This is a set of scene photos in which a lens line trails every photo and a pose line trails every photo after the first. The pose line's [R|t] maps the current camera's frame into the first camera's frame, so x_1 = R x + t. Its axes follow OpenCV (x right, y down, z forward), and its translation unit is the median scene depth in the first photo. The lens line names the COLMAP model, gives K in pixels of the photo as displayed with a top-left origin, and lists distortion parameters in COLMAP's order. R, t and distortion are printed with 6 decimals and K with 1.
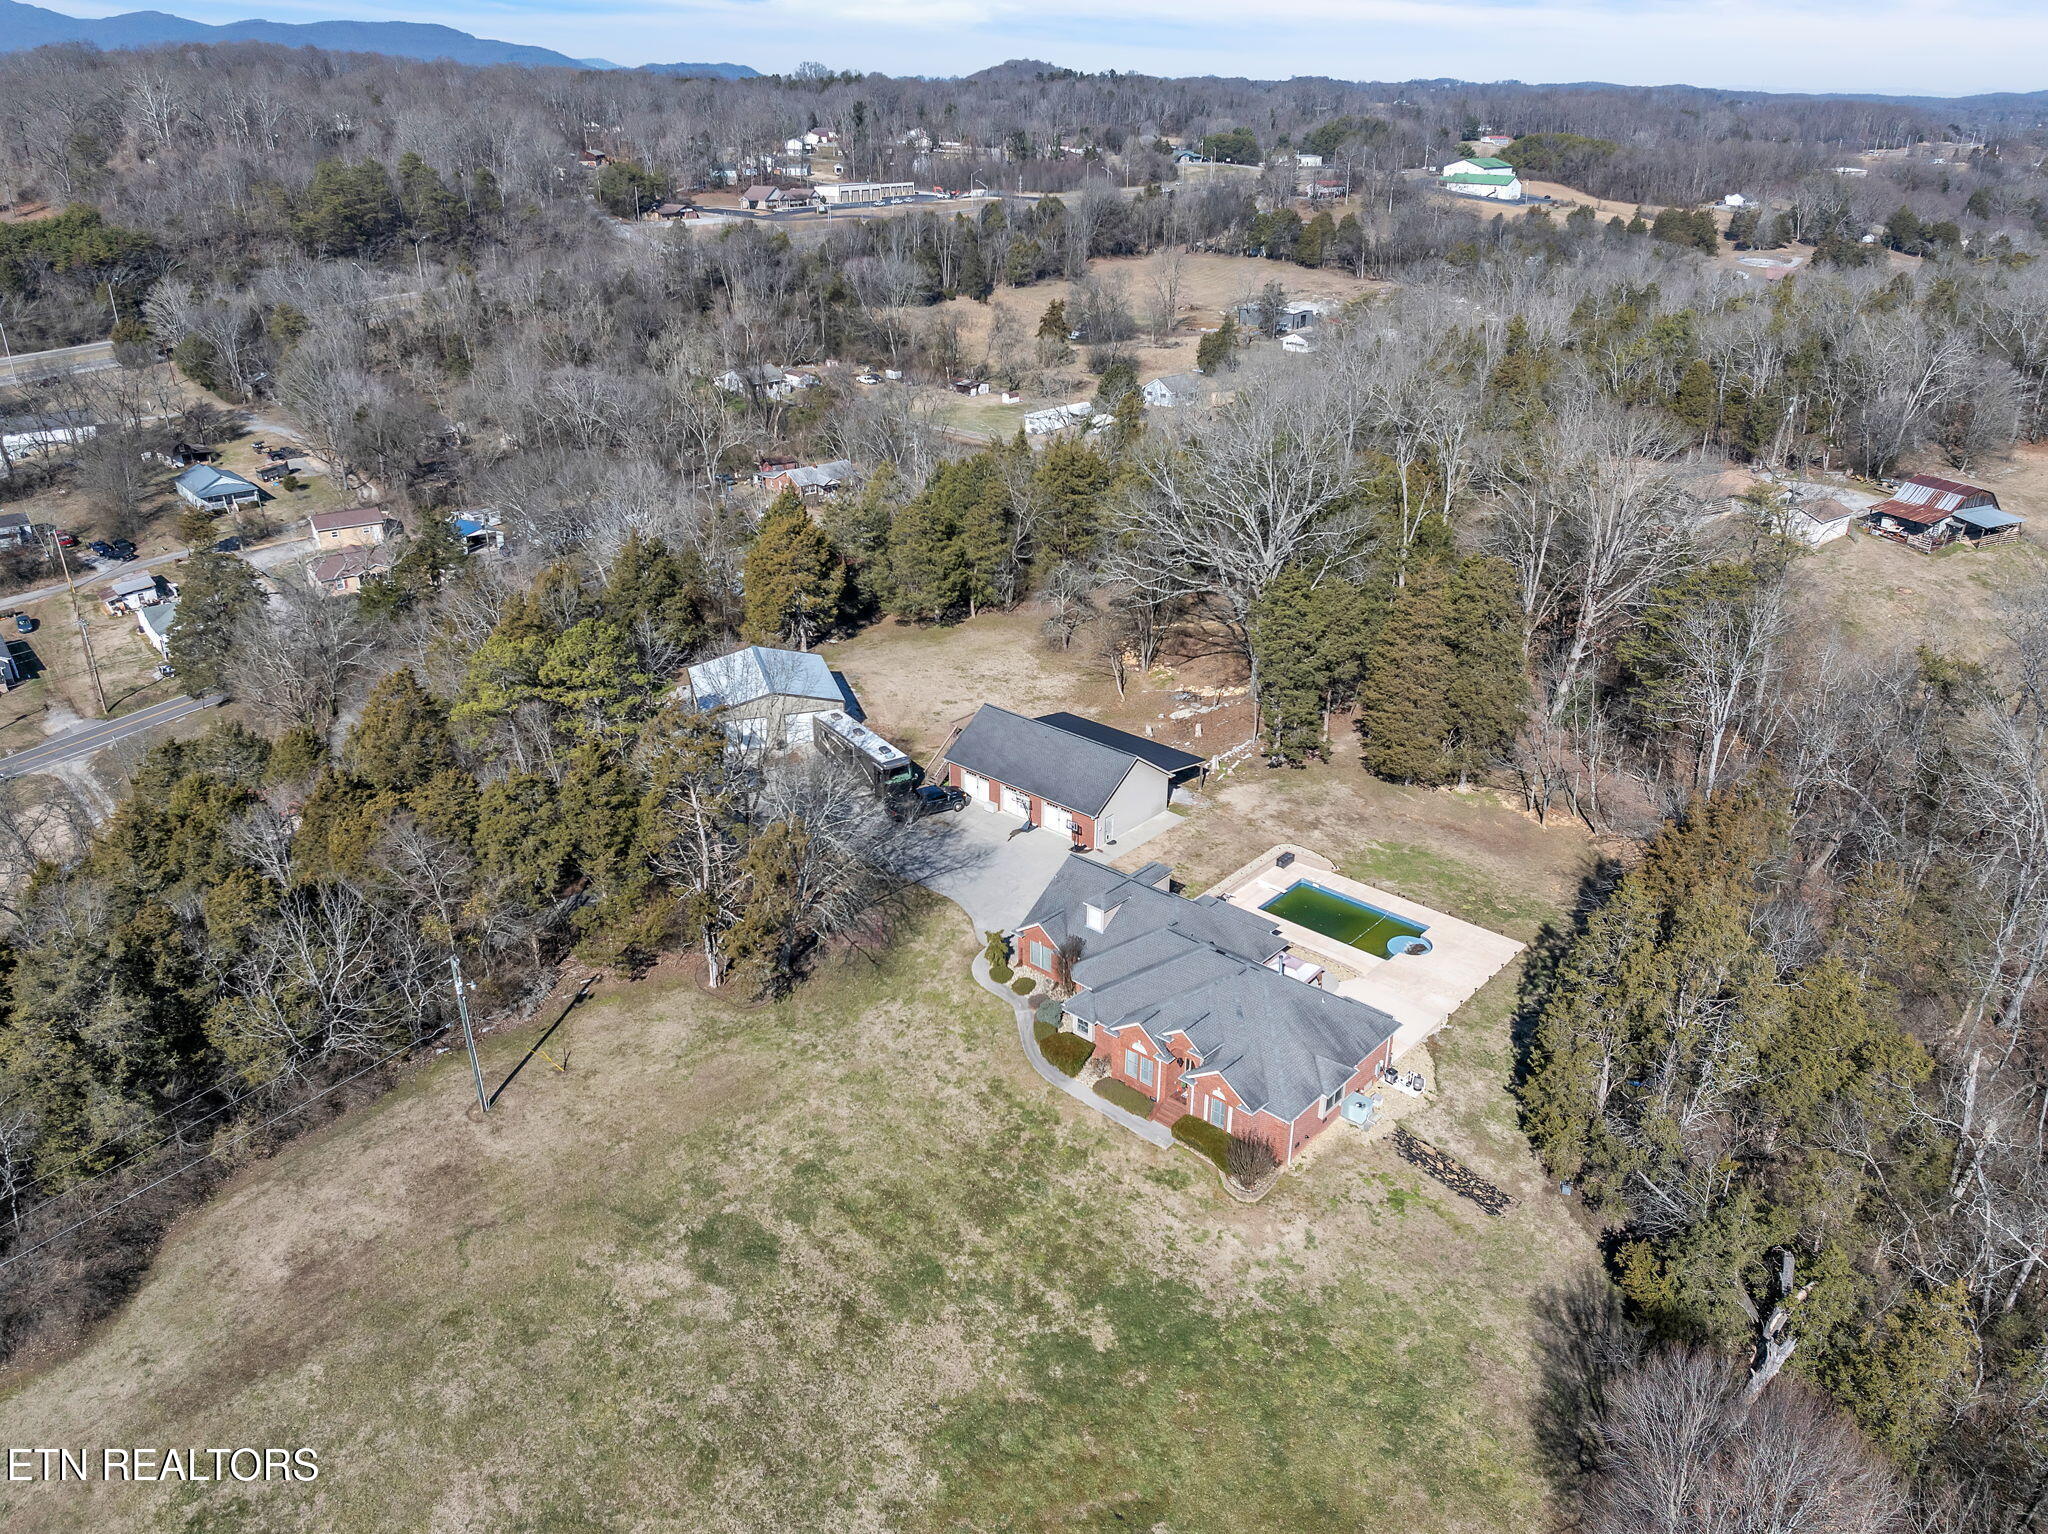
lens RADIAL K [[1458.9, 0, 1024.0], [0, 1458.9, 767.0], [0, 0, 1]] dist [-0.035055, -0.003313]
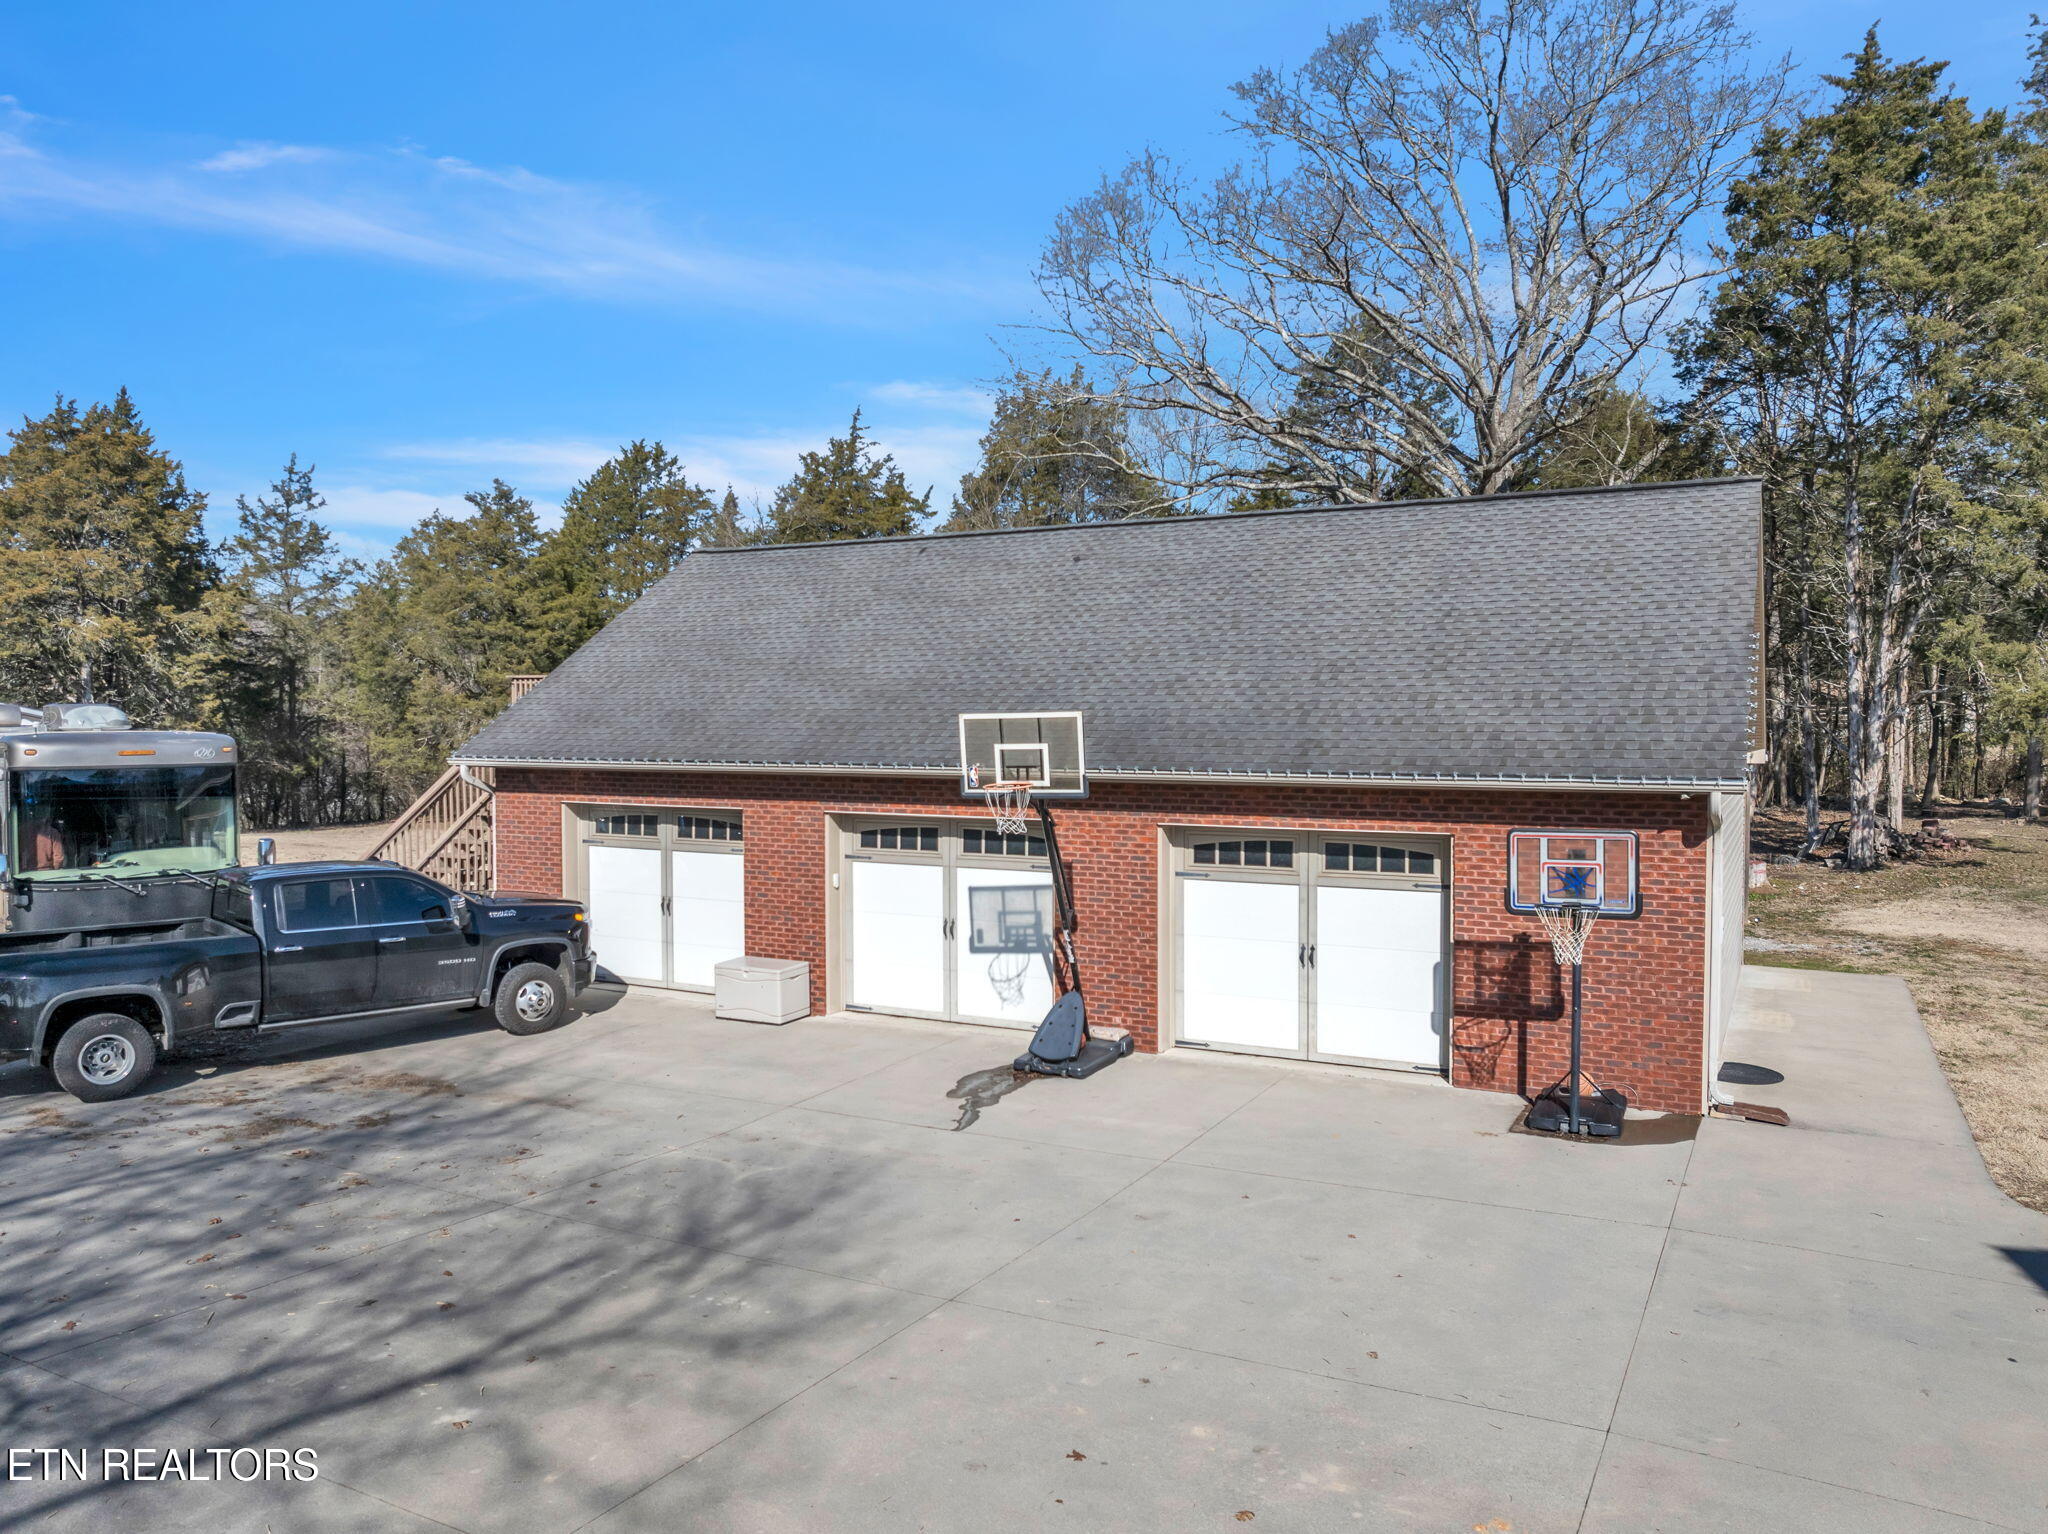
lens RADIAL K [[1458.9, 0, 1024.0], [0, 1458.9, 767.0], [0, 0, 1]] dist [-0.035055, -0.003313]
pose [[0.972437, -0.016458, 0.232583, -0.046918], [0.104270, 0.922900, -0.370652, 0.098256], [-0.208551, 0.384688, 0.899179, 1.270476]]
